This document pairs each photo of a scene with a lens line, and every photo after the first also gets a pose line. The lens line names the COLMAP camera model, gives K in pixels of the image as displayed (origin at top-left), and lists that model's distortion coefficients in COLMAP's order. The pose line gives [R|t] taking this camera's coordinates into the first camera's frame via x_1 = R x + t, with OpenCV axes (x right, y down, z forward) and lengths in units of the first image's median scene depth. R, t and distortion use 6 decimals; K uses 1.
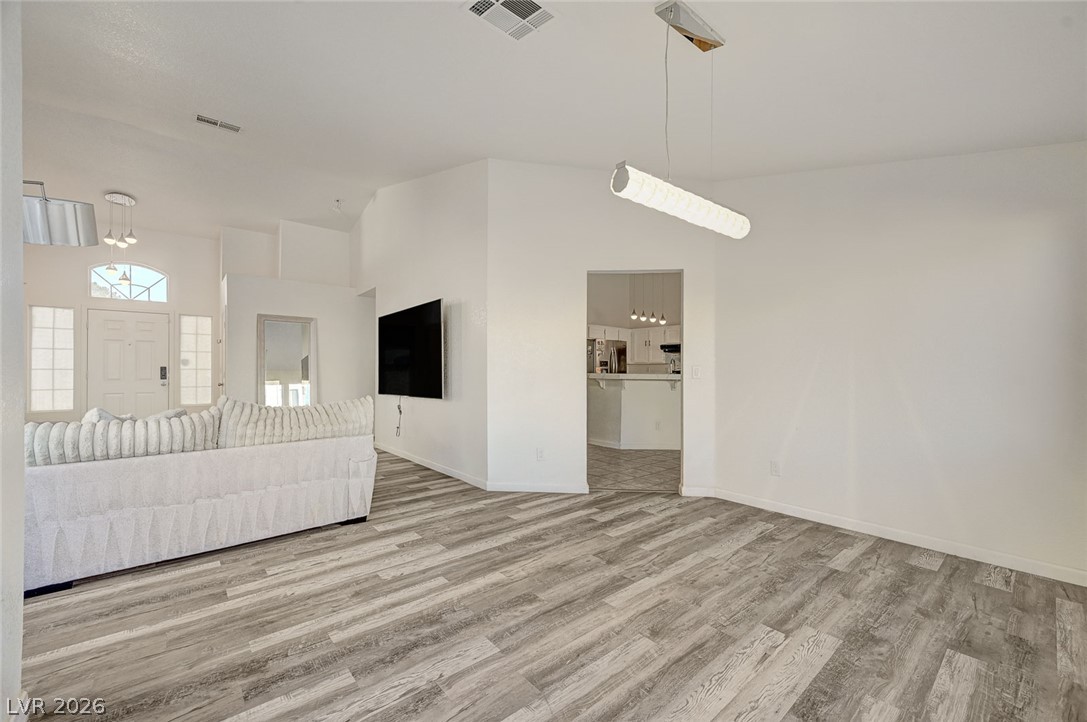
lens RADIAL K [[433.2, 0, 550.7], [0, 433.2, 369.7], [0, 0, 1]] dist [0.001640, -0.000037]
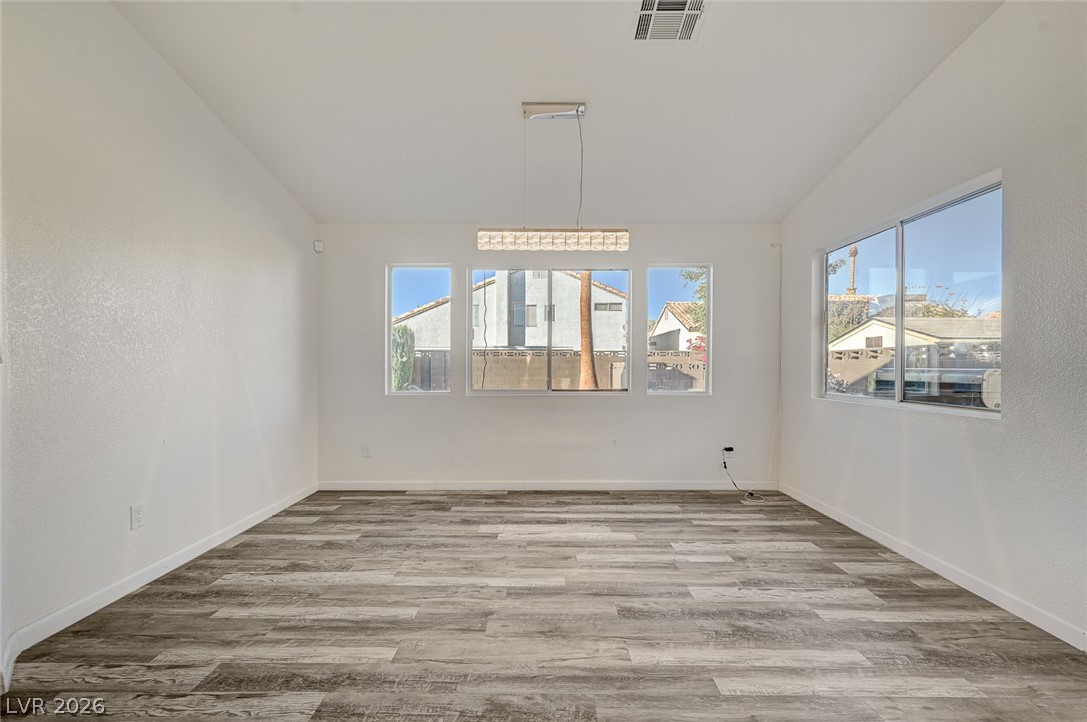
lens RADIAL K [[448.8, 0, 538.7], [0, 448.8, 371.2], [0, 0, 1]] dist [0.001466, 0.000425]
pose [[-0.744080, -0.013739, 0.667949, -0.458123], [-0.007526, 0.999897, 0.012183, 0.018804], [-0.668048, 0.004039, -0.744107, 1.581704]]
